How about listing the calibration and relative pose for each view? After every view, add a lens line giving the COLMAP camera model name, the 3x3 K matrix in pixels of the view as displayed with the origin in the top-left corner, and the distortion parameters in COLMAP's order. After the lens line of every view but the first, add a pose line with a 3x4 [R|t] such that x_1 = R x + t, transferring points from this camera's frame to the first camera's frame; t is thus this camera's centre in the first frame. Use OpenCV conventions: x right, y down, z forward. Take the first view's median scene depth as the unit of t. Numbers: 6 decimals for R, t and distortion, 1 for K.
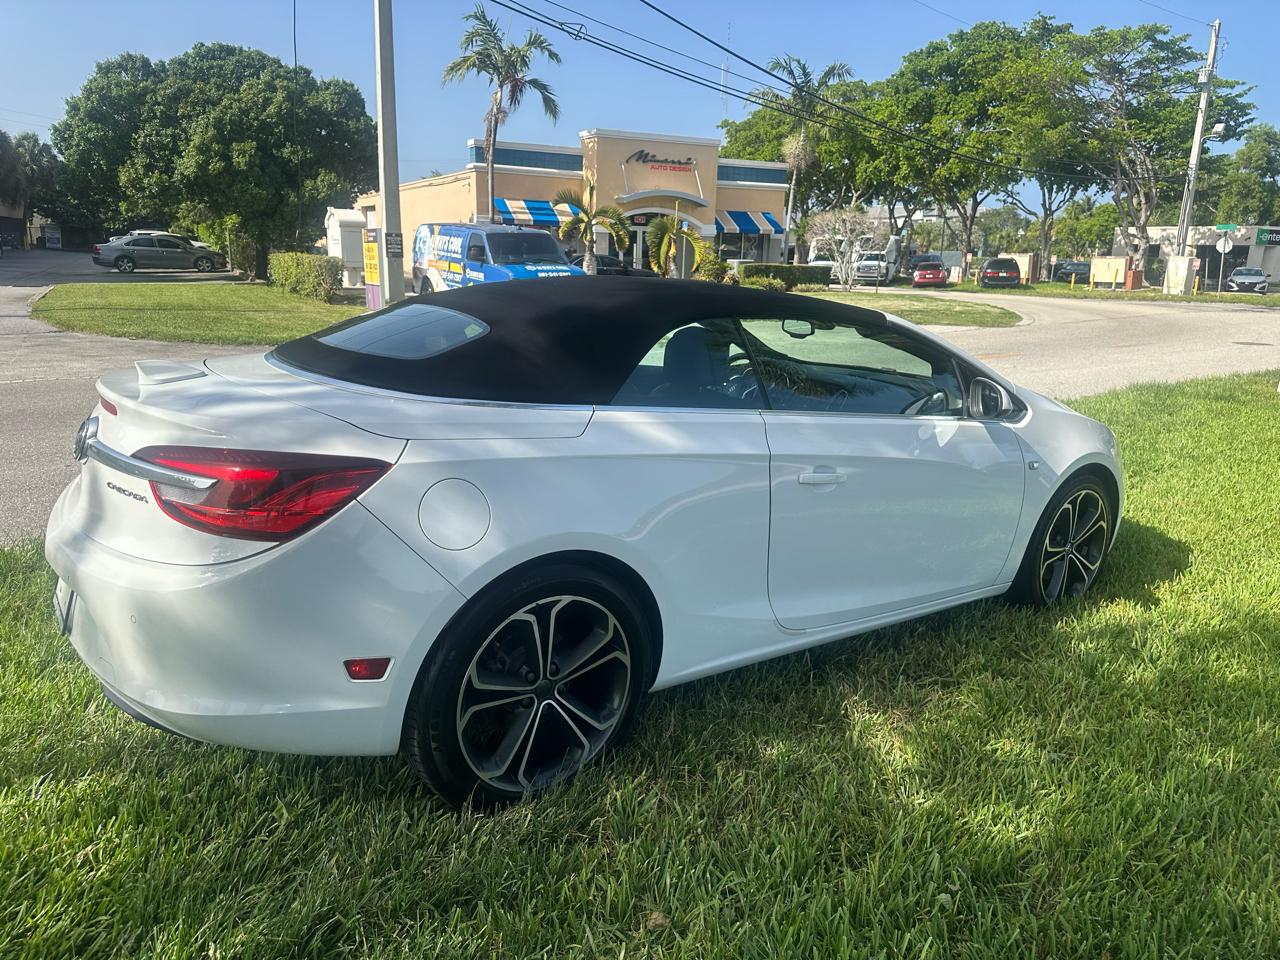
lens RADIAL K [[934.6, 0, 635.4], [0, 934.6, 485.8], [0, 0, 1]] dist [0.019388, -0.033744]
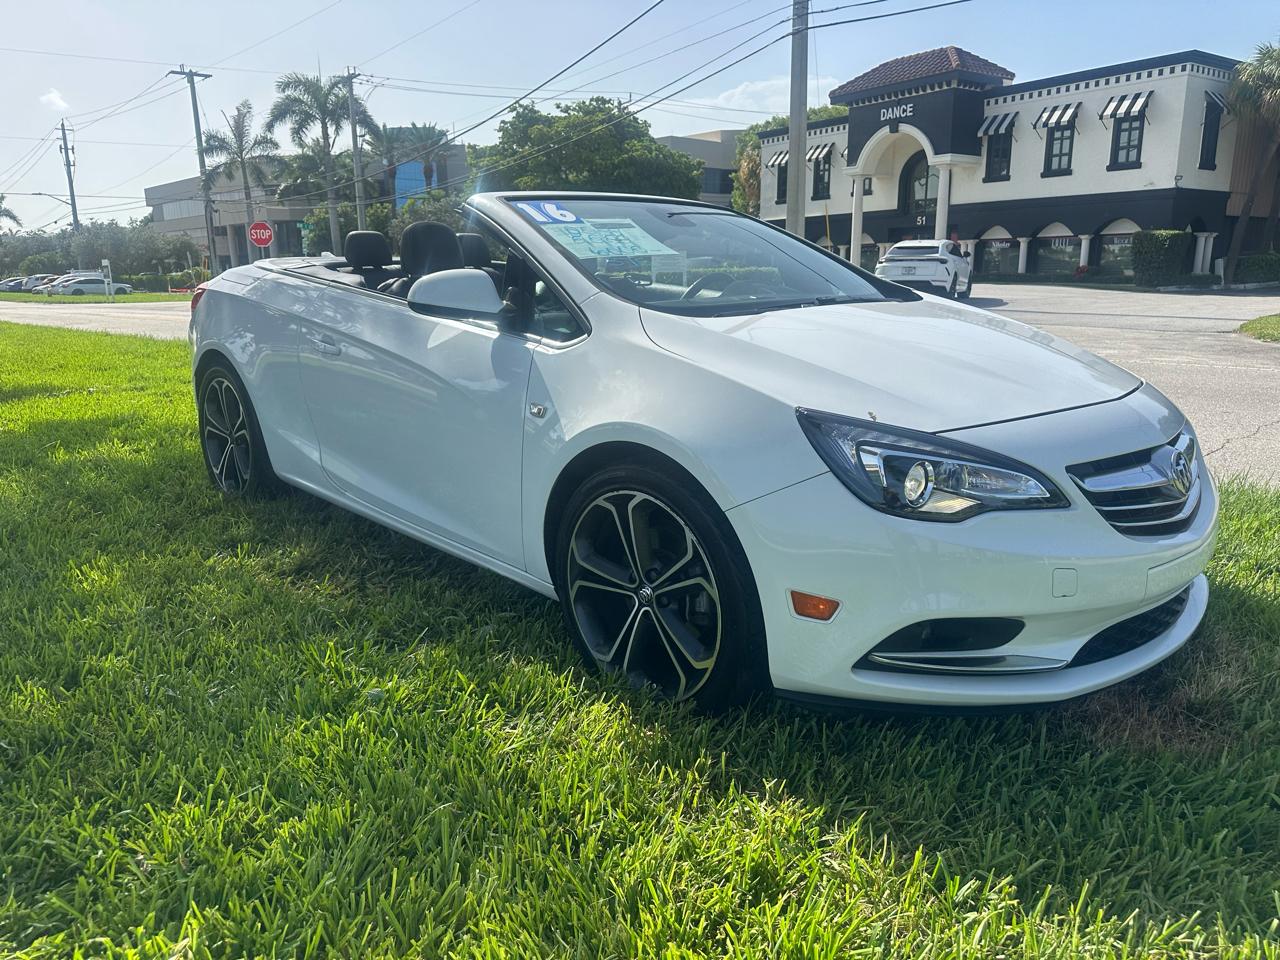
lens RADIAL K [[934.6, 0, 635.4], [0, 934.6, 485.8], [0, 0, 1]] dist [0.019388, -0.033744]
pose [[0.054049, 0.182818, -0.981660, 0.219825], [-0.225353, 0.959967, 0.166371, -0.019264], [0.972777, 0.212228, 0.093084, 0.204023]]
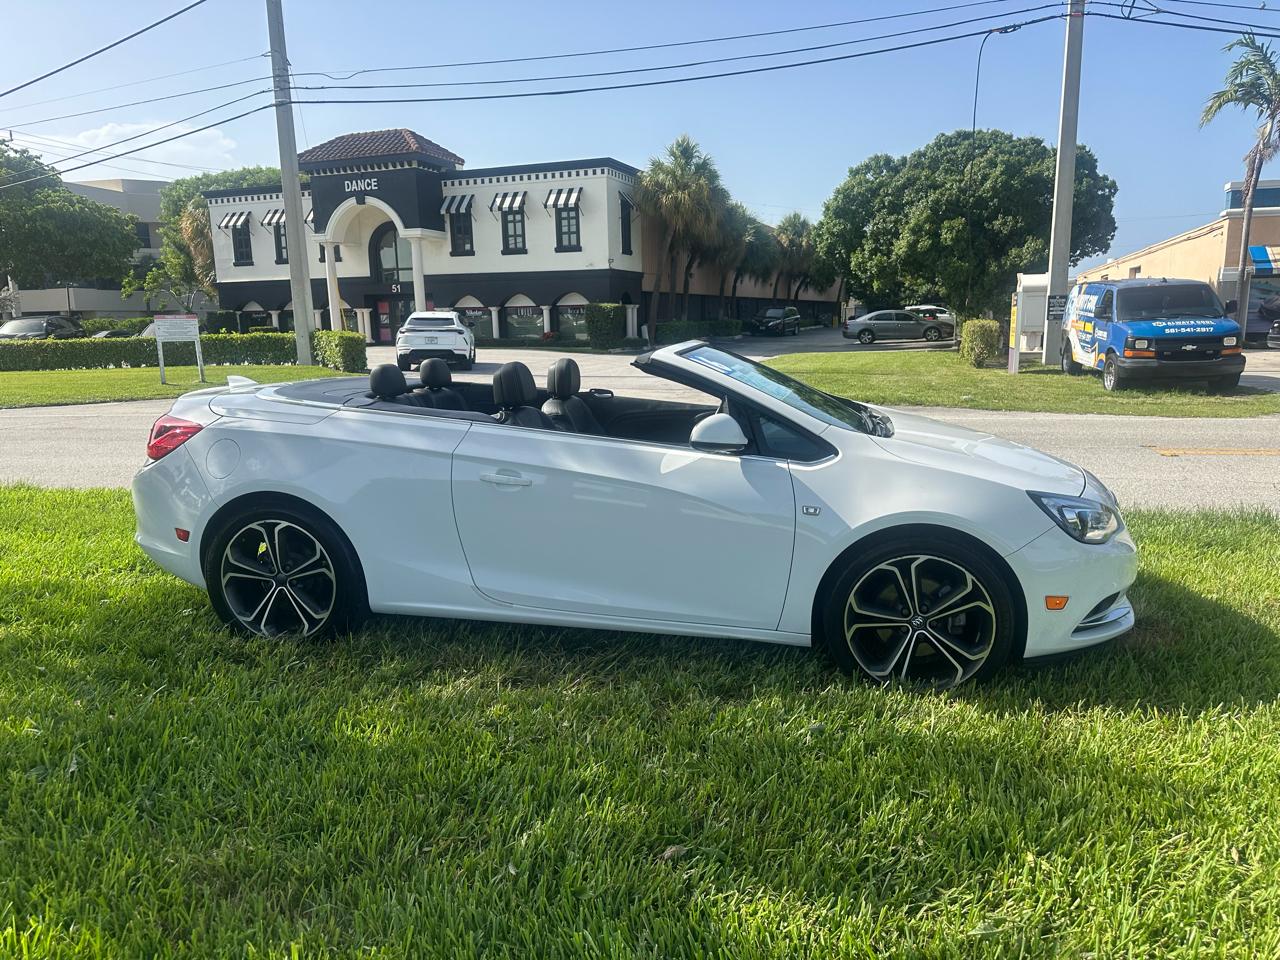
lens RADIAL K [[947.3, 0, 622.9], [0, 947.3, 515.9], [0, 0, 1]] dist [0.000152, -0.031265]
pose [[0.635624, 0.113140, -0.763663, 0.205639], [-0.147866, 0.988730, 0.023410, -0.002049], [0.757706, 0.098040, 0.645190, 0.052569]]
